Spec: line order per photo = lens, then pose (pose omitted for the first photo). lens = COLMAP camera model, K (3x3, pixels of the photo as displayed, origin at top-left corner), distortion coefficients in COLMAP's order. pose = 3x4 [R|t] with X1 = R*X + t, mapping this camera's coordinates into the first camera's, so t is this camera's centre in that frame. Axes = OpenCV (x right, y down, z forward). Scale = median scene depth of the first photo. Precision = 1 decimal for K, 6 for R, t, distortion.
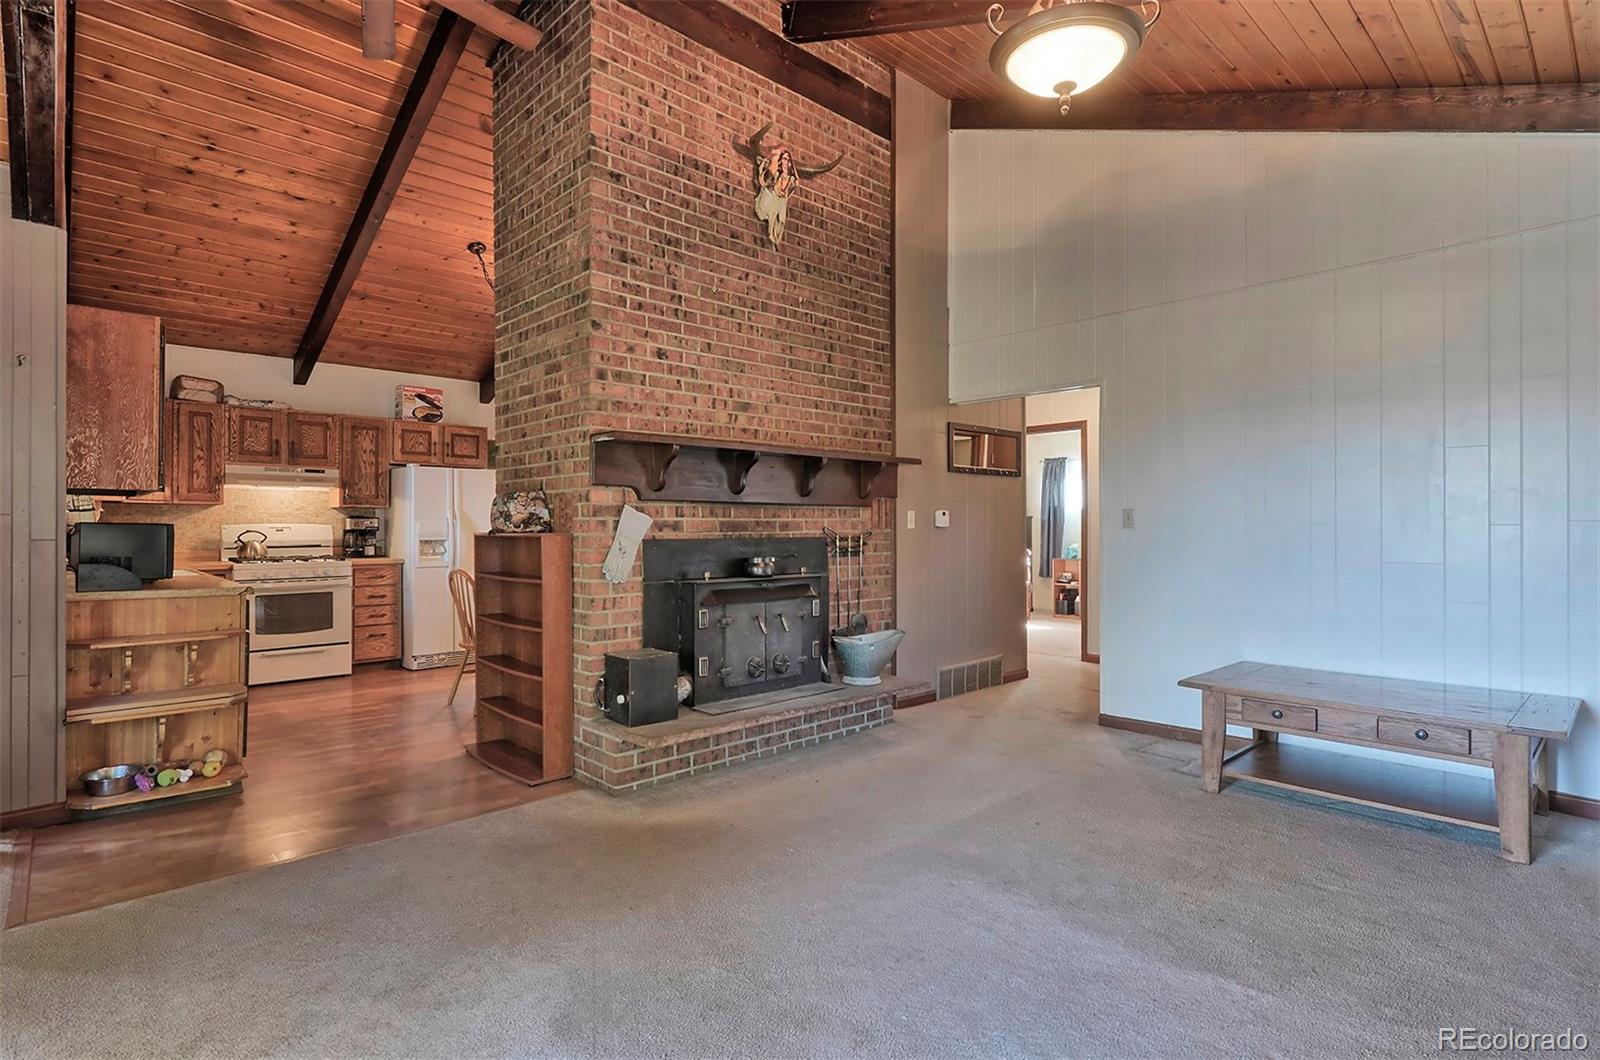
lens RADIAL K [[789.7, 0, 797.2], [0, 789.7, 524.5], [0, 0, 1]] dist [0.004092, 0.000172]
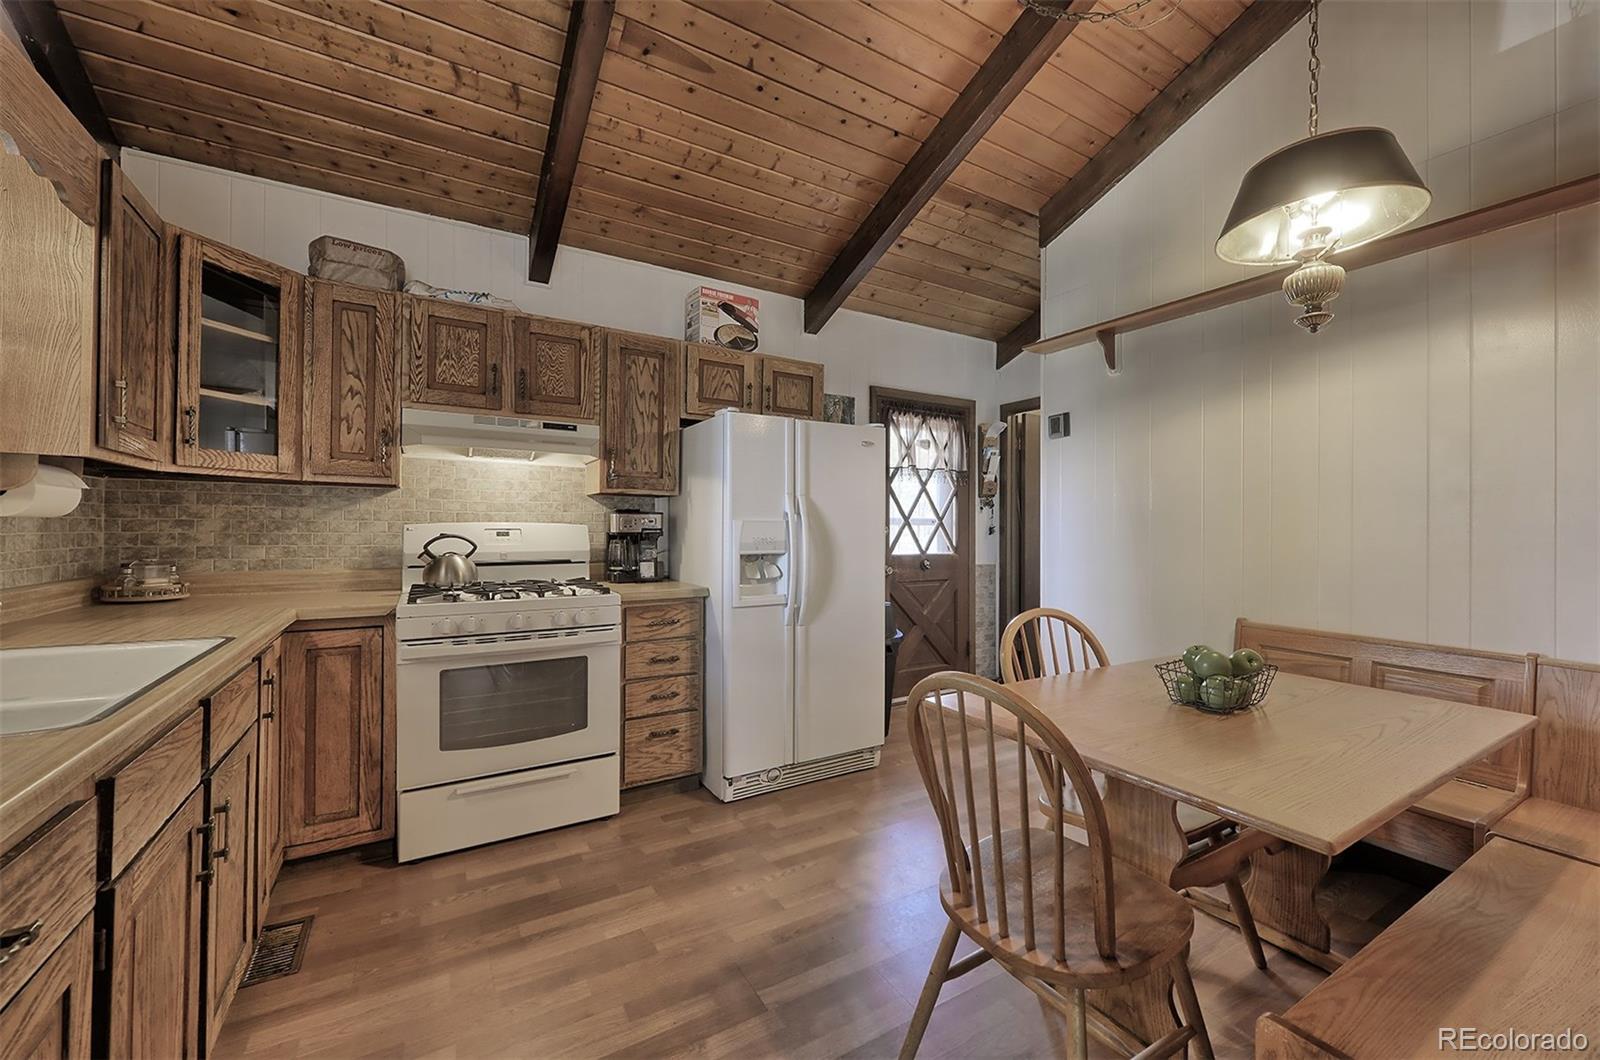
lens RADIAL K [[616.7, 0, 800.5], [0, 616.7, 527.3], [0, 0, 1]] dist [0.000344, -0.000005]
pose [[0.977070, 0.005356, -0.212852, -0.344981], [-0.005276, 0.999986, 0.000945, 0.001197], [0.212854, 0.000200, 0.977084, 0.599778]]
